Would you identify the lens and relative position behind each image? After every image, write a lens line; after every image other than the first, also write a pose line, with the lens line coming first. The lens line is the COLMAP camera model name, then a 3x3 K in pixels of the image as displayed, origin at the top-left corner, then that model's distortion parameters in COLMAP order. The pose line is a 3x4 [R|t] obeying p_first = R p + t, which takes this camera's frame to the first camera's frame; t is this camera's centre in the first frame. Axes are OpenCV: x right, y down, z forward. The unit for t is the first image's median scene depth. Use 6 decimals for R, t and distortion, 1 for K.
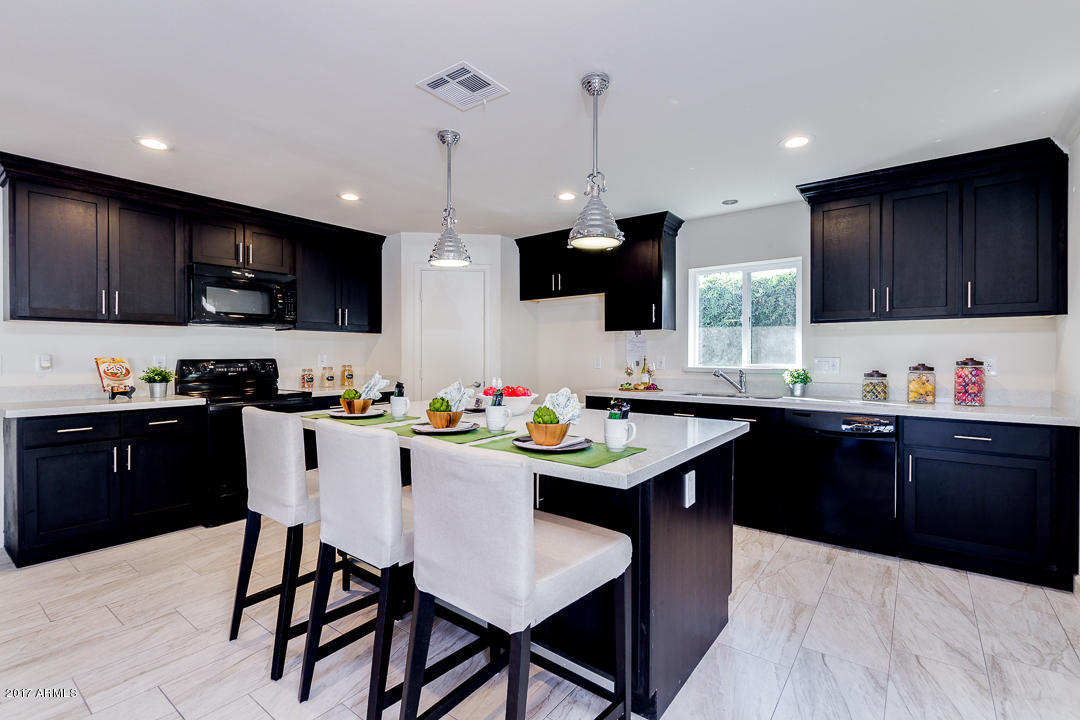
lens RADIAL K [[500.4, 0, 532.5], [0, 500.4, 357.8], [0, 0, 1]] dist [0.013239, -0.004669]
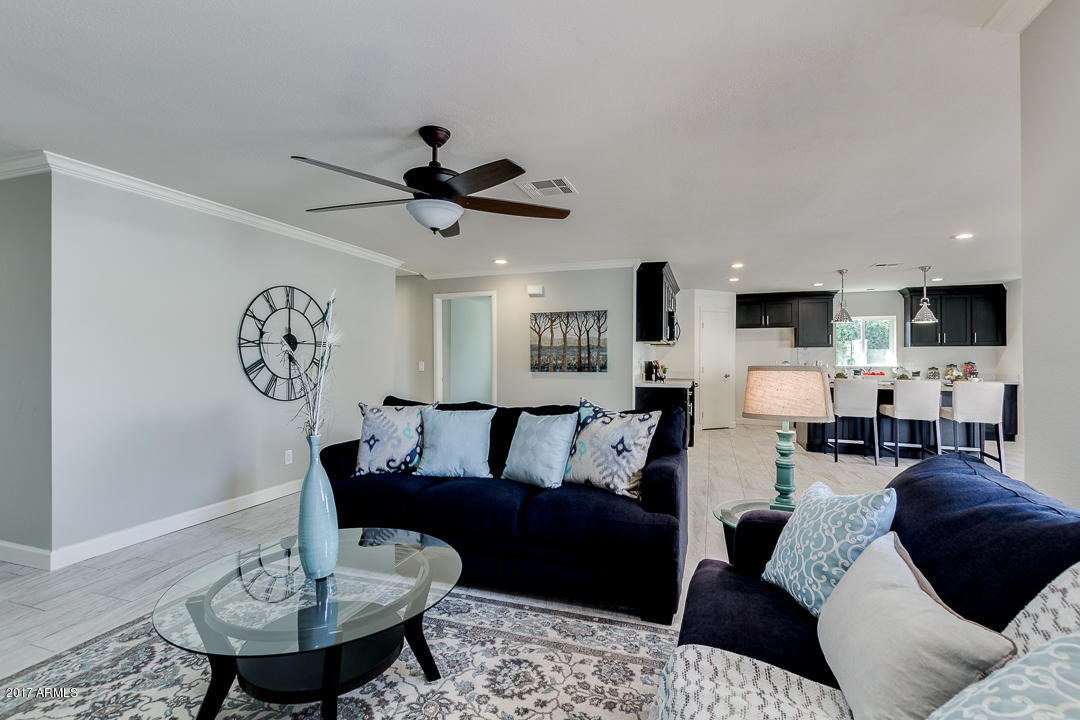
lens RADIAL K [[500.4, 0, 533.9], [0, 500.4, 362.1], [0, 0, 1]] dist [0.013239, -0.004669]
pose [[0.948945, 0.002979, 0.315428, -1.749395], [-0.003348, 0.999994, 0.000629, 0.006409], [-0.315425, -0.001653, 0.948949, -0.632112]]
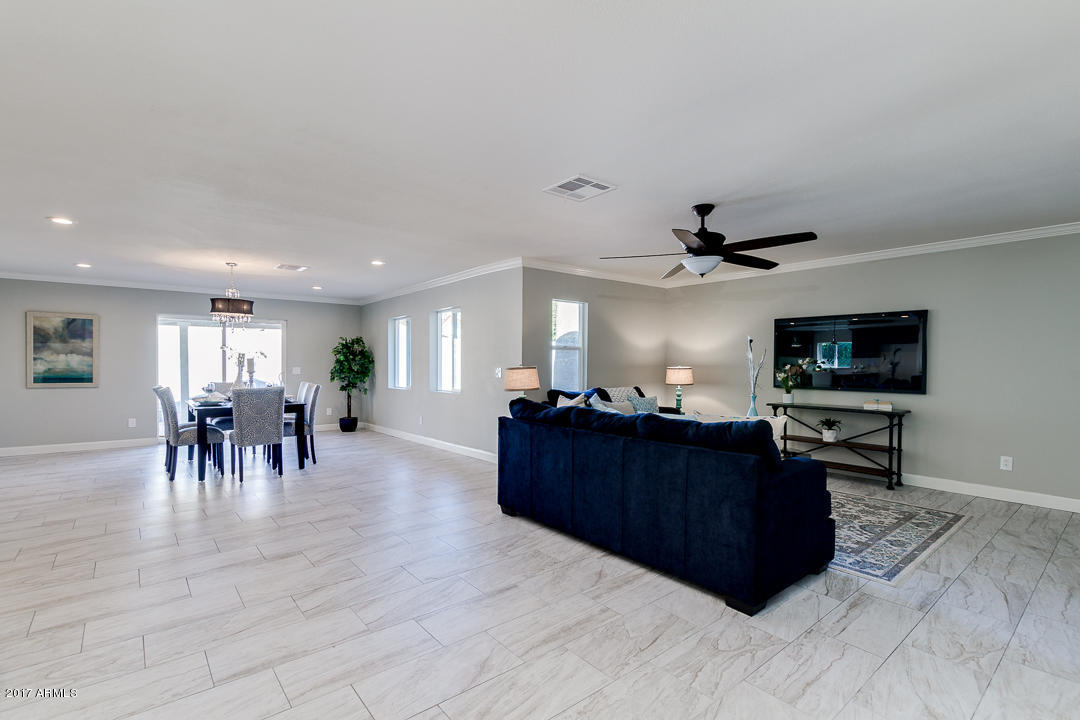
lens RADIAL K [[500.4, 0, 532.1], [0, 500.4, 364.3], [0, 0, 1]] dist [0.013239, -0.004669]
pose [[-0.974908, -0.000354, 0.222606, -1.555105], [0.001956, 0.999946, 0.010158, -0.007513], [-0.222598, 0.010338, -0.974855, 1.122406]]
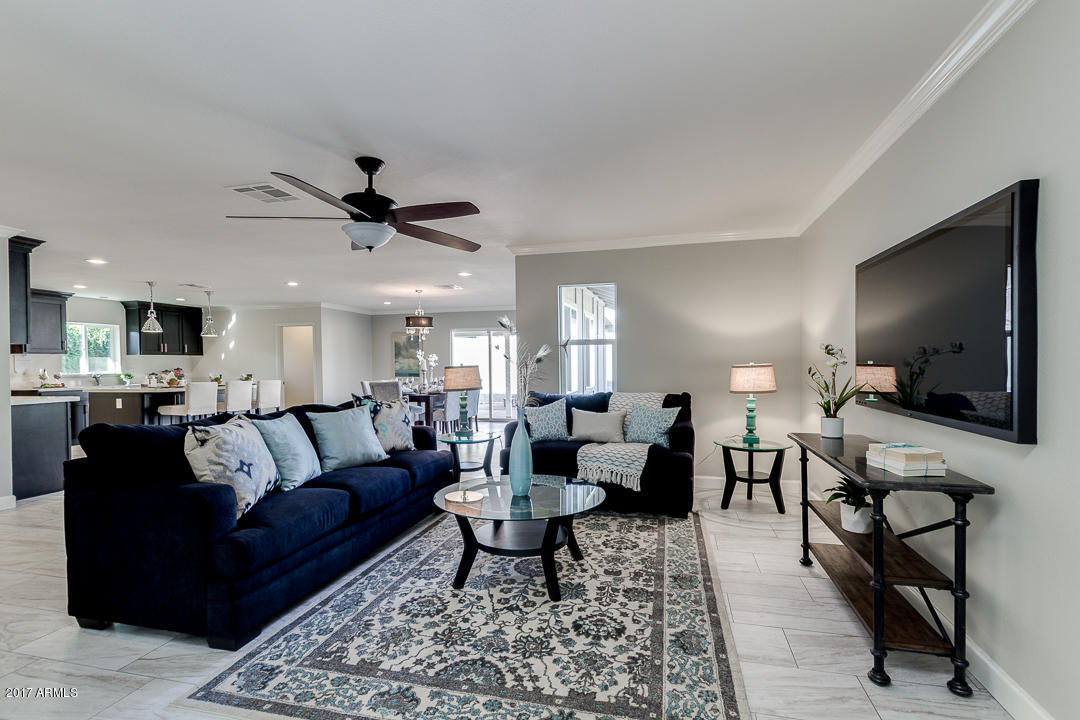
lens RADIAL K [[500.4, 0, 543.7], [0, 500.4, 364.8], [0, 0, 1]] dist [0.013239, -0.004669]
pose [[-0.402879, 0.003955, 0.915245, -2.496977], [0.018212, 0.999827, 0.003696, 0.009883], [-0.915072, 0.018157, -0.402881, 0.142812]]
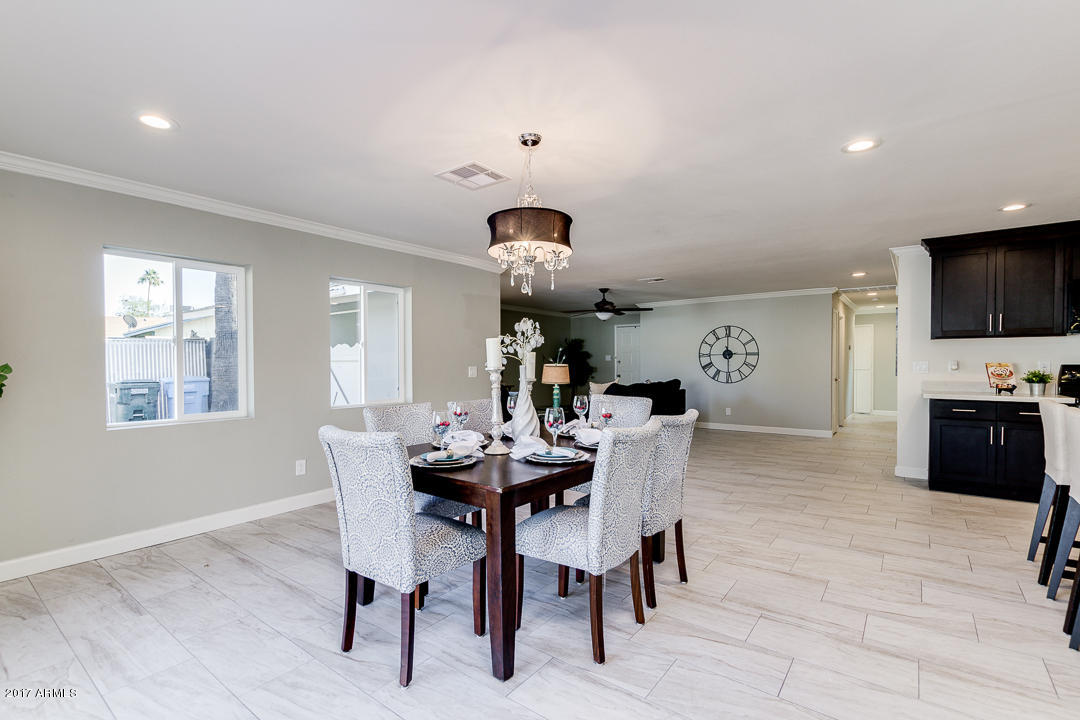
lens RADIAL K [[500.4, 0, 535.9], [0, 500.4, 371.5], [0, 0, 1]] dist [0.013239, -0.004669]
pose [[0.011443, 0.021355, -0.999706, 0.470890], [-0.001664, 0.999771, 0.021337, -0.003461], [0.999933, 0.001420, 0.011476, -0.242927]]
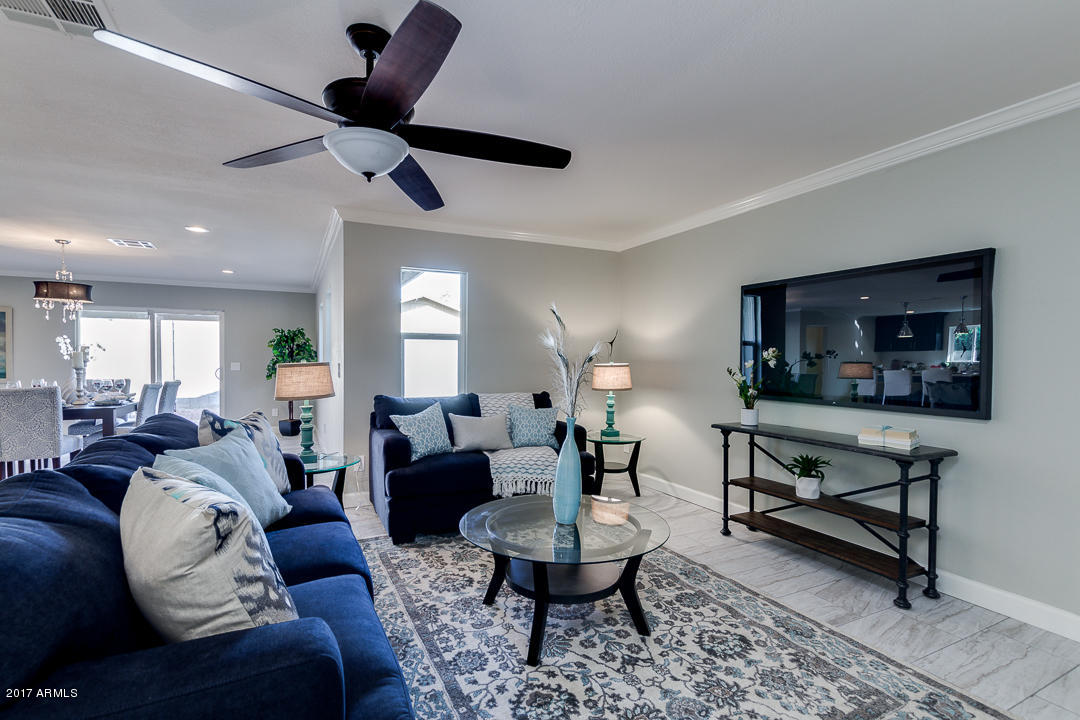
lens RADIAL K [[507.8, 0, 528.4], [0, 507.8, 361.9], [0, 0, 1]] dist [0.004849, -0.000609]
pose [[-0.898429, -0.002670, 0.439110, -2.023483], [0.003390, 0.999910, 0.013018, 0.000744], [-0.439105, 0.013184, -0.898339, 0.454729]]
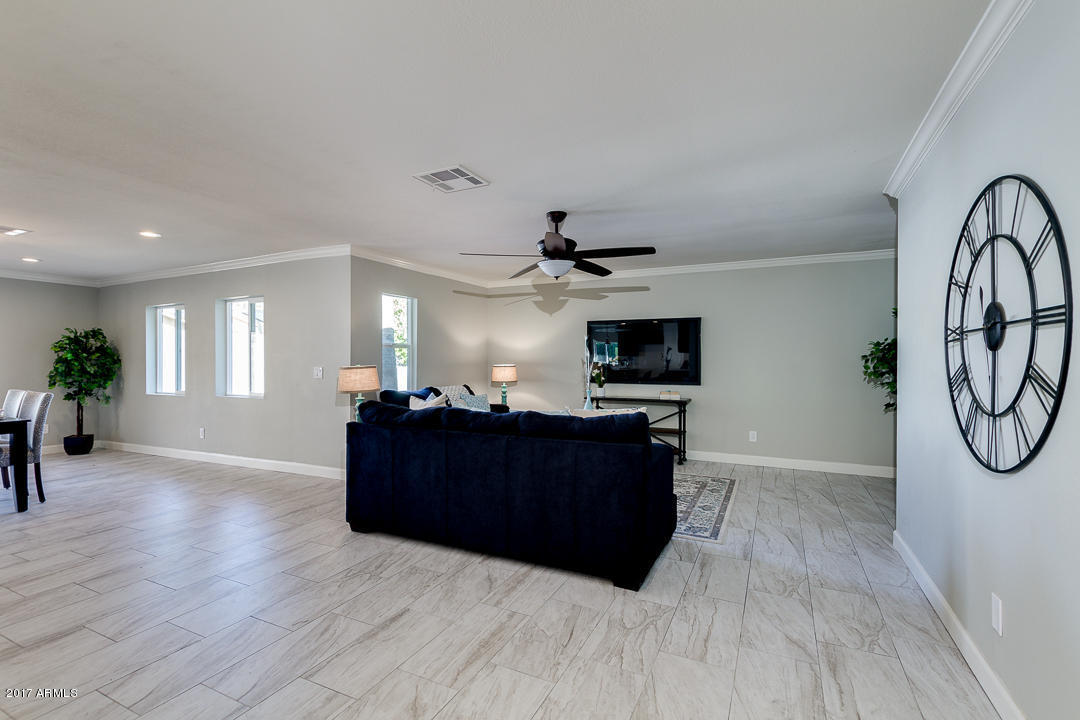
lens RADIAL K [[500.4, 0, 532.4], [0, 500.4, 358.7], [0, 0, 1]] dist [0.013239, -0.004669]
pose [[-0.979050, 0.003726, -0.203587, -1.395168], [0.003008, 0.999988, 0.003835, -0.008573], [0.203598, 0.003142, -0.979049, 1.095861]]
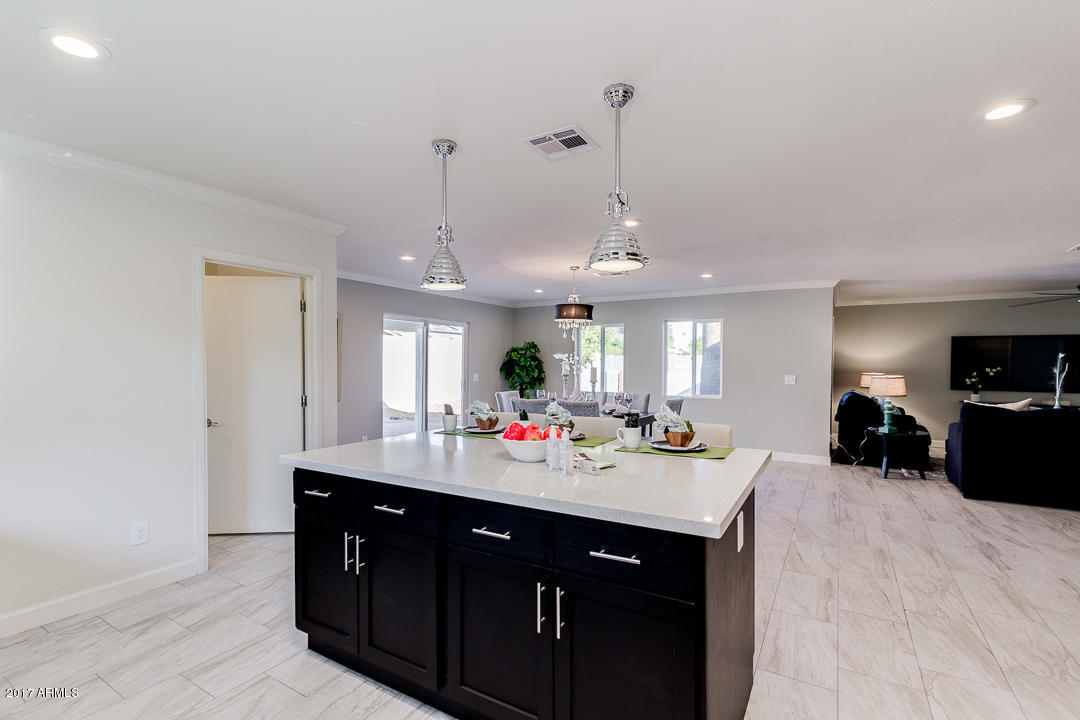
lens RADIAL K [[500.4, 0, 537.7], [0, 500.4, 365.4], [0, 0, 1]] dist [0.013239, -0.004669]
pose [[-0.993044, -0.001485, -0.117735, 0.027522], [-0.003189, 0.999893, 0.014285, -0.040969], [0.117701, 0.014561, -0.992942, 1.266479]]
